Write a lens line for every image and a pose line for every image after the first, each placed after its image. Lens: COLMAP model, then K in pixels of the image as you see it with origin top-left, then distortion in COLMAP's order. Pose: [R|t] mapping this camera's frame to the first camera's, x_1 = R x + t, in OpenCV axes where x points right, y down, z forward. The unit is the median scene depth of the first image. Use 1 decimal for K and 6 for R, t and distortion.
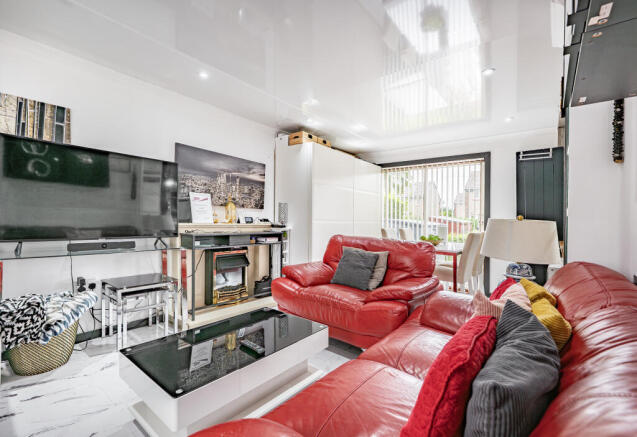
lens RADIAL K [[274.5, 0, 318.3], [0, 274.5, 217.5], [0, 0, 1]] dist [-0.003846, 0.002006]
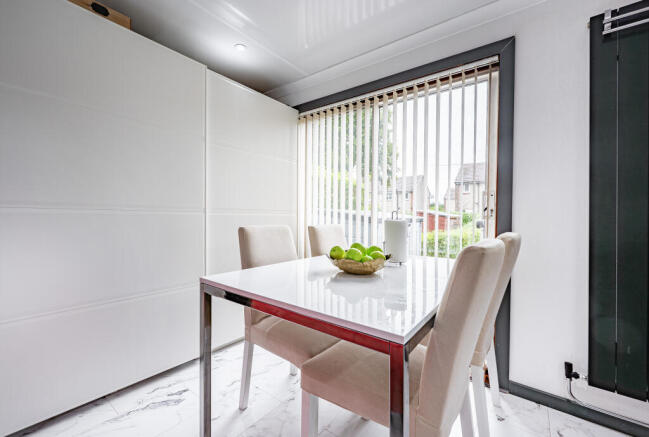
lens RADIAL K [[266.5, 0, 321.9], [0, 266.5, 219.6], [0, 0, 1]] dist [-0.001648, -0.000178]
pose [[0.999669, -0.003564, 0.025493, 0.263692], [0.003109, 0.999835, 0.017884, 0.017413], [-0.025553, -0.017799, 0.999515, 0.483731]]
